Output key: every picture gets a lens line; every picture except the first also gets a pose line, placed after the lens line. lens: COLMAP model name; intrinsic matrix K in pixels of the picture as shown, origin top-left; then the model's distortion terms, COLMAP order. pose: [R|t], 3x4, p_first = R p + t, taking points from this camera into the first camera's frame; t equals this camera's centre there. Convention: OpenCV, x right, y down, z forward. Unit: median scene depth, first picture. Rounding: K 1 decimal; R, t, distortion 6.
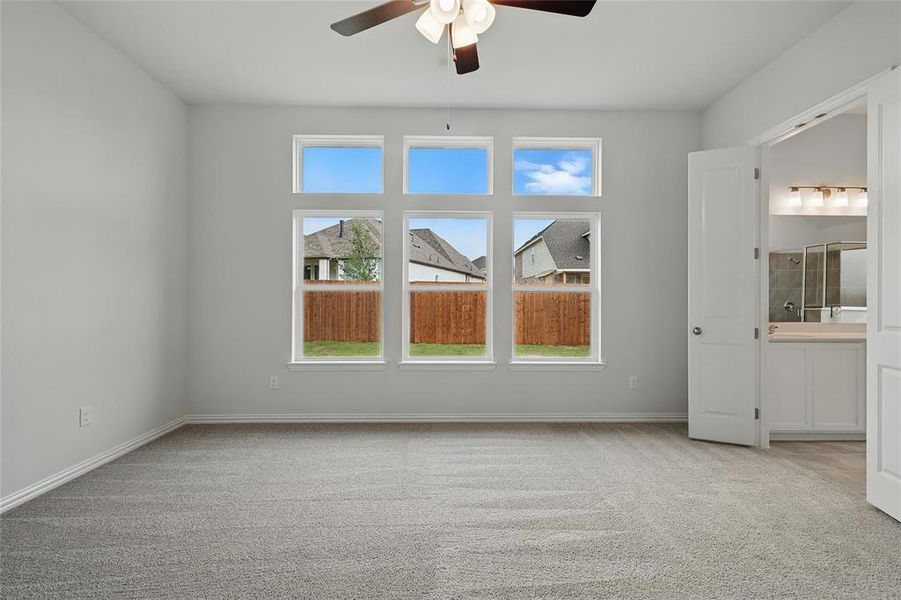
lens RADIAL K [[396.1, 0, 450.8], [0, 396.1, 296.6], [0, 0, 1]] dist [0.001930, 0.000682]
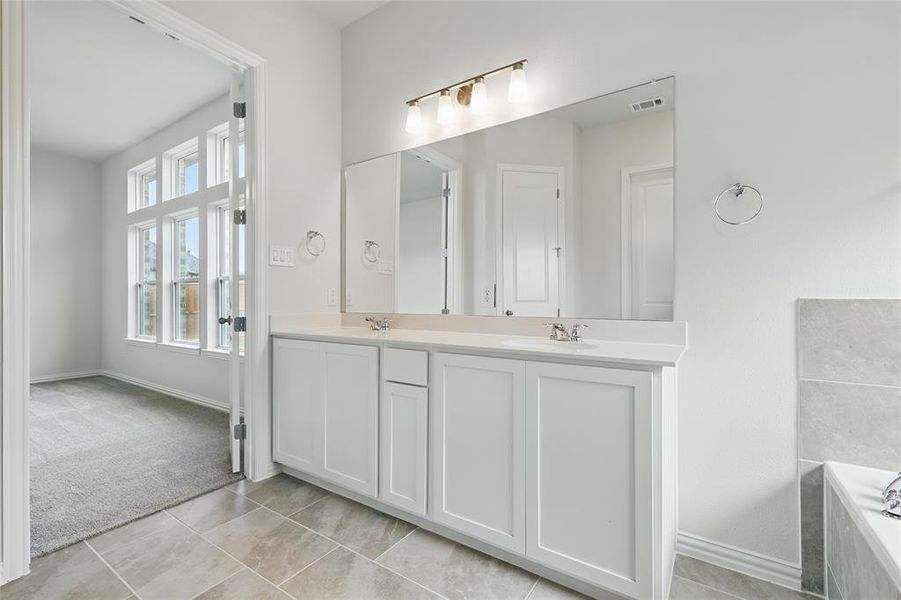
lens RADIAL K [[396.1, 0, 450.8], [0, 396.1, 296.6], [0, 0, 1]] dist [0.001930, 0.000682]
pose [[0.823896, -0.010700, -0.566640, 1.222796], [0.008642, 0.999943, -0.006317, 0.041123], [0.566675, 0.000308, 0.823941, 0.487027]]
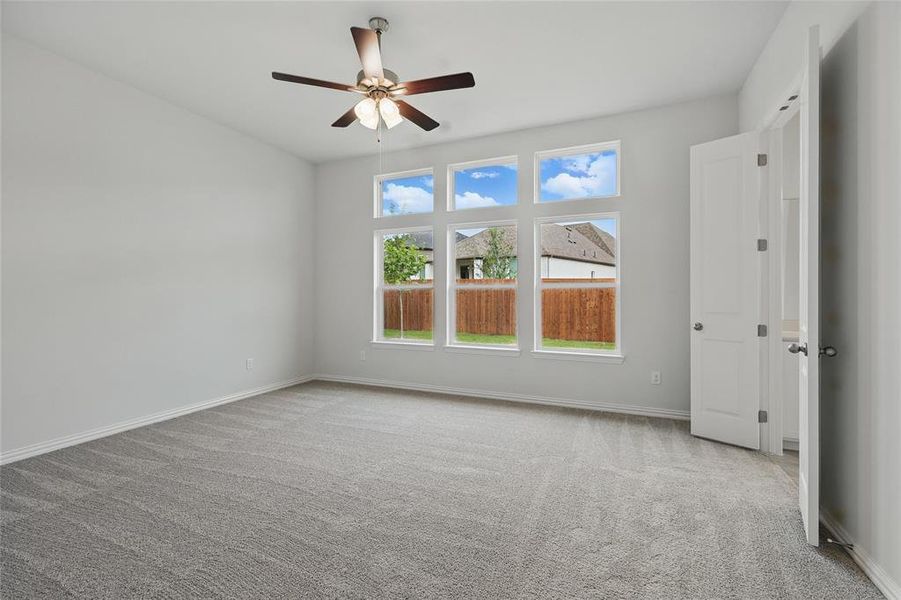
lens RADIAL K [[396.1, 0, 450.8], [0, 396.1, 296.6], [0, 0, 1]] dist [0.001930, 0.000682]
pose [[0.908736, -0.001391, -0.417369, 0.394299], [0.004585, 0.999967, 0.006649, 0.001637], [0.417346, -0.007956, 0.908713, -0.126413]]
